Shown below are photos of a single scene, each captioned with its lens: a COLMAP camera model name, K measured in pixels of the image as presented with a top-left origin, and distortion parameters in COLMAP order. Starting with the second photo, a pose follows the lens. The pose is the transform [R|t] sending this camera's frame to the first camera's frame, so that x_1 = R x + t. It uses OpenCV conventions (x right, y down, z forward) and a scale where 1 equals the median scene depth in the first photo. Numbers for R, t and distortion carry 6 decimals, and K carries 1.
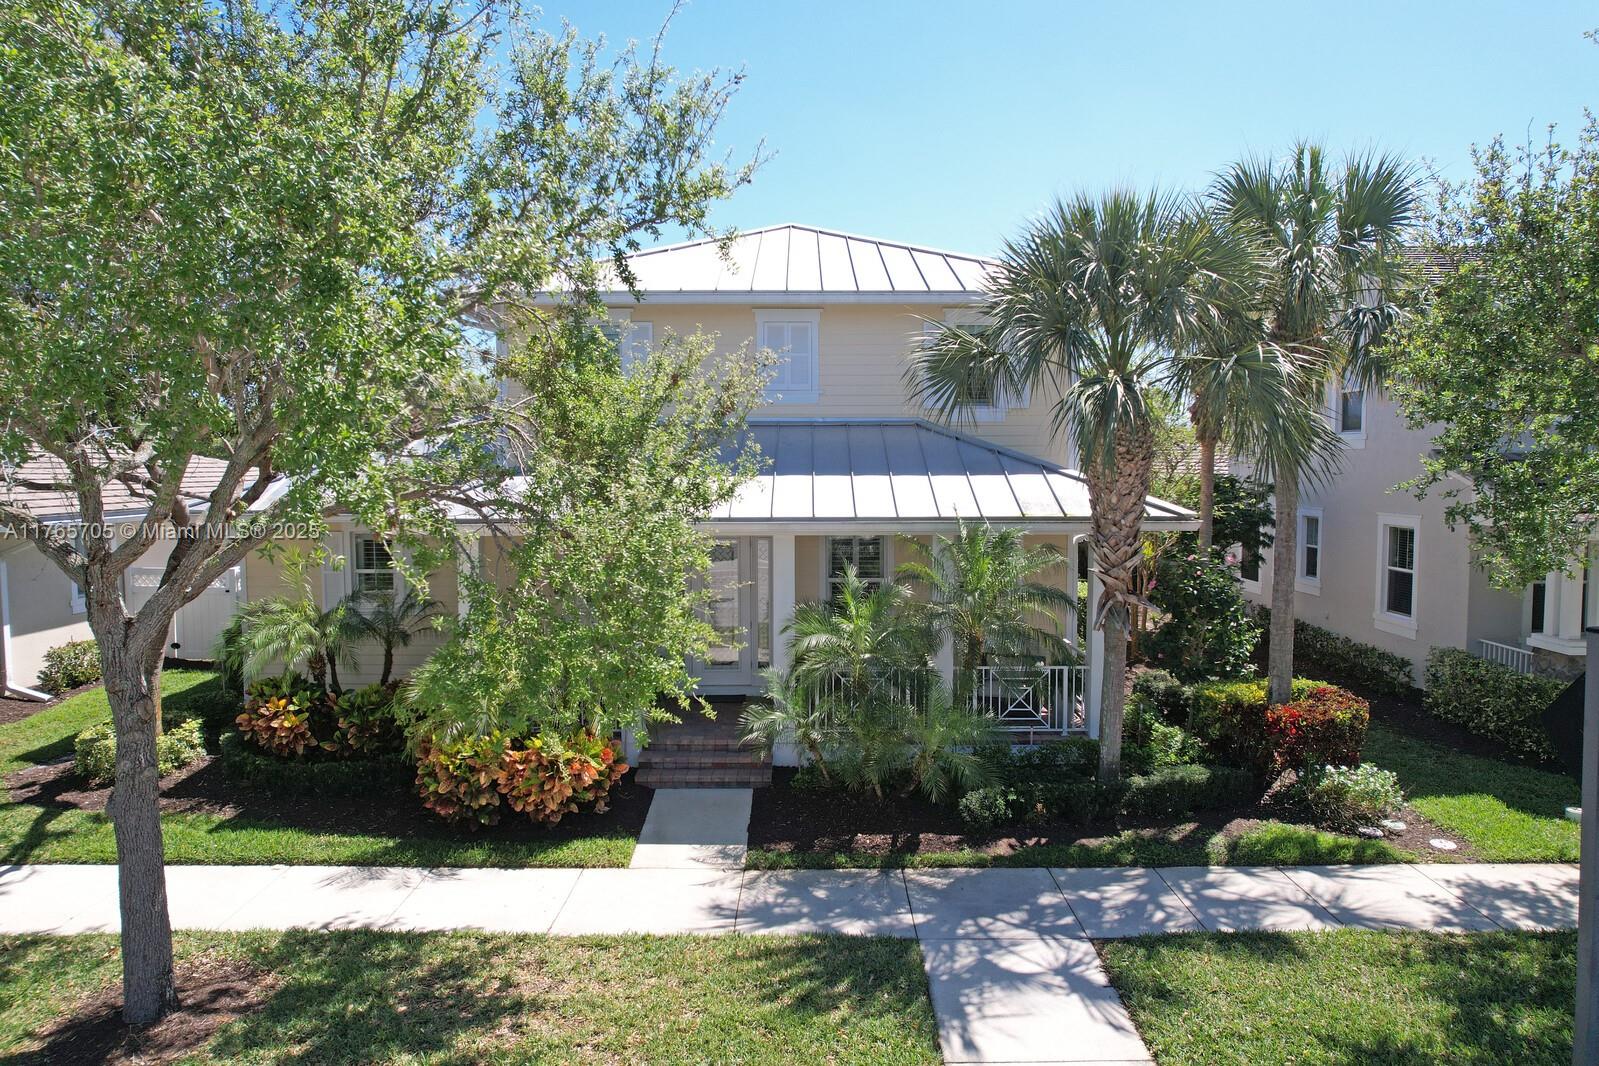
lens RADIAL K [[1017.8, 0, 799.5], [0, 1017.8, 533.0], [0, 0, 1]] dist [-0.075351, 0.069296]
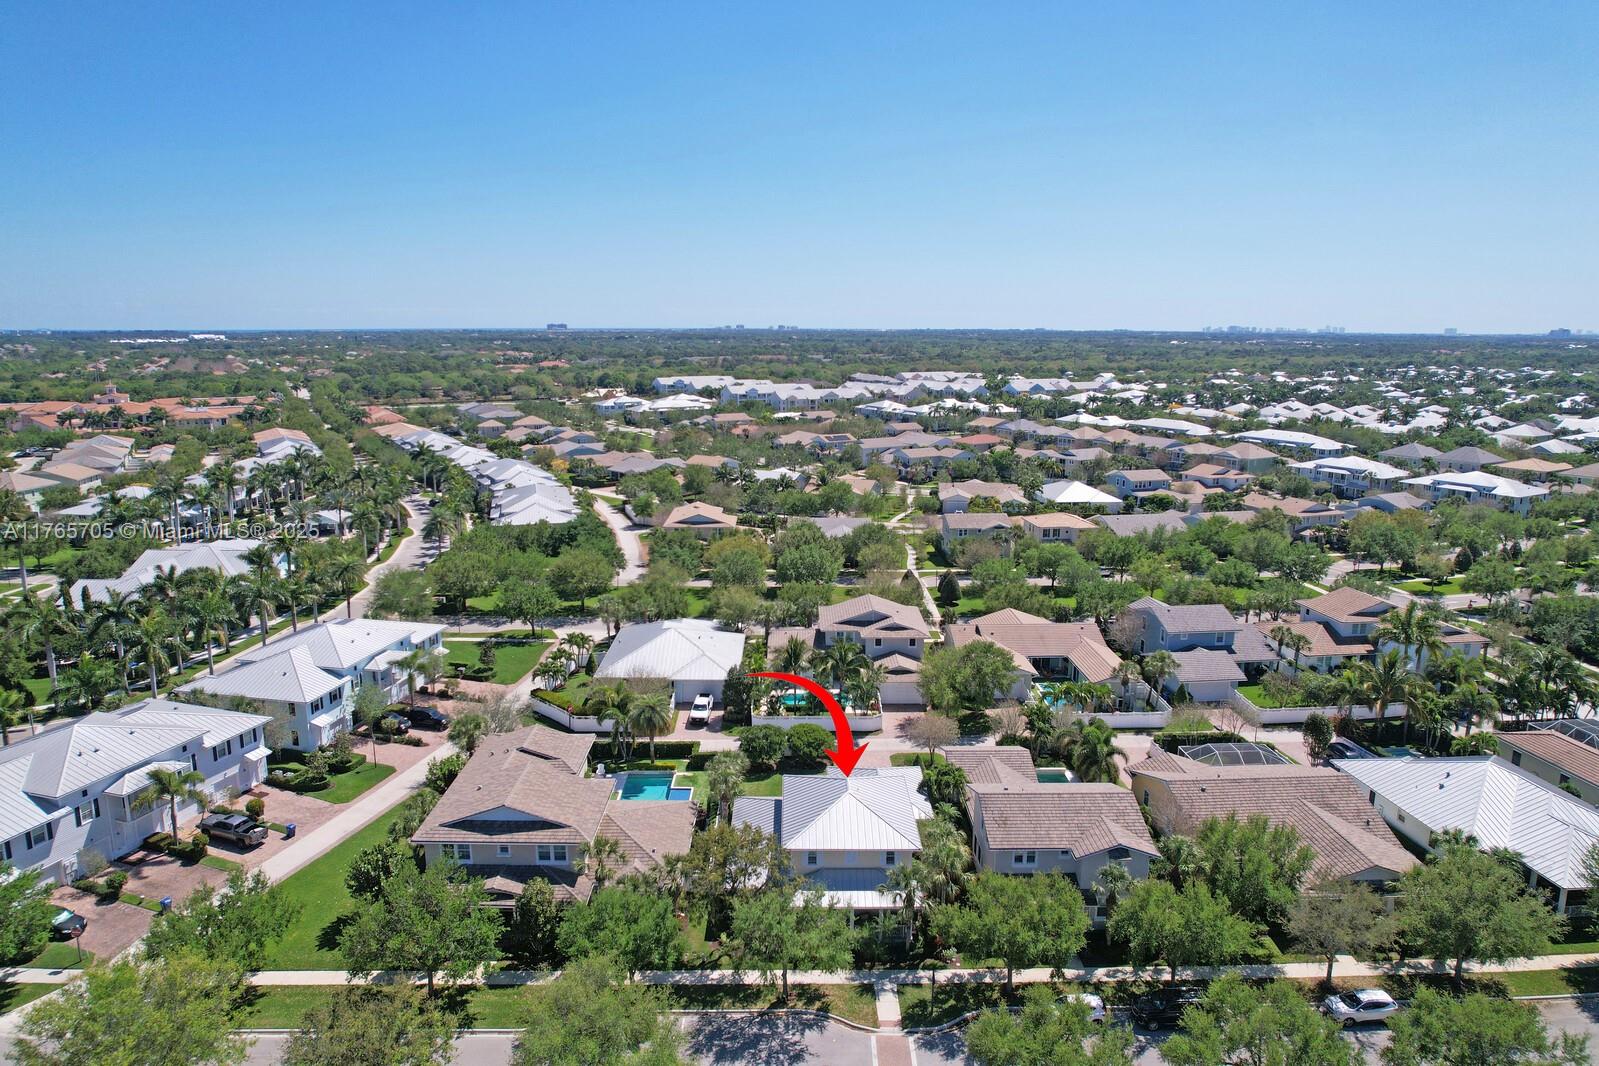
lens RADIAL K [[1017.8, 0, 799.5], [0, 1017.8, 533.0], [0, 0, 1]] dist [-0.075351, 0.069296]
pose [[0.999886, 0.005632, 0.013979, -0.538063], [-0.007548, 0.989975, 0.141042, -3.811086], [-0.013045, -0.141131, 0.989905, -5.694195]]
